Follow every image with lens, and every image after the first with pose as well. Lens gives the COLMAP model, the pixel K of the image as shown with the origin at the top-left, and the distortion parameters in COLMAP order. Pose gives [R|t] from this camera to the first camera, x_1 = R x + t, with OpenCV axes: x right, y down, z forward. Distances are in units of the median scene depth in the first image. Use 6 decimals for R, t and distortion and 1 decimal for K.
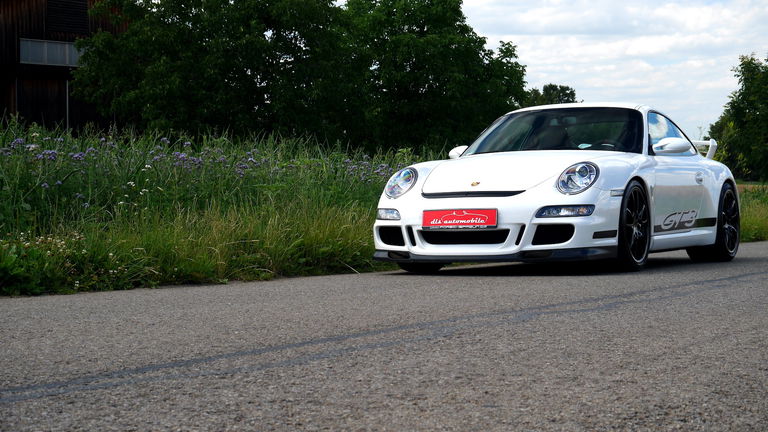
lens RADIAL K [[1690.9, 0, 384.0], [0, 1690.9, 216.0], [0, 0, 1]] dist [-0.037525, -0.102072]
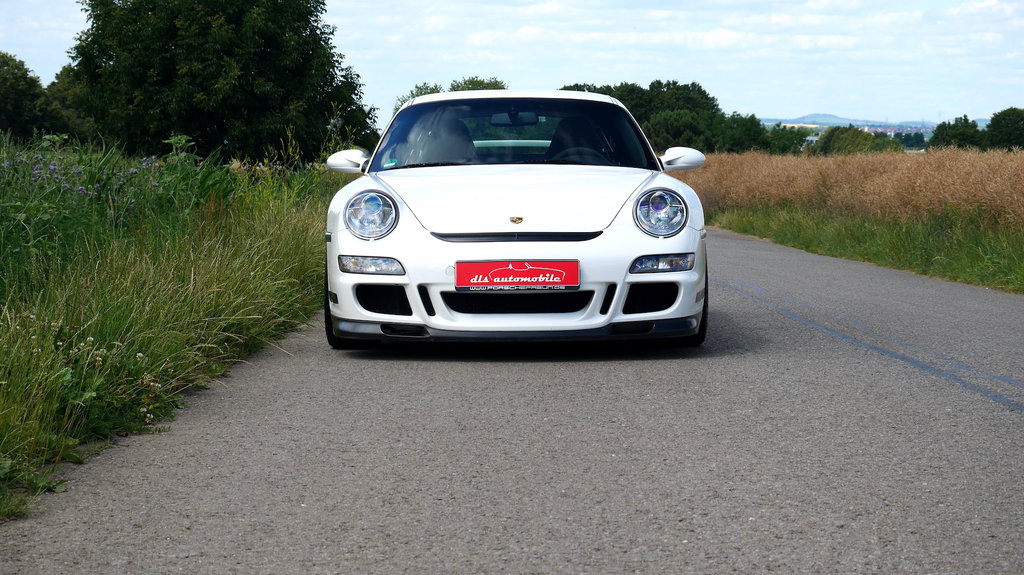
lens RADIAL K [[2254.5, 0, 512.0], [0, 2254.5, 287.5], [0, 0, 1]] dist [-0.037525, -0.102072]
pose [[0.860876, -0.012933, 0.508650, -0.402748], [-0.011556, 0.998922, 0.044956, -0.032843], [-0.508683, -0.044580, 0.859799, 0.250234]]
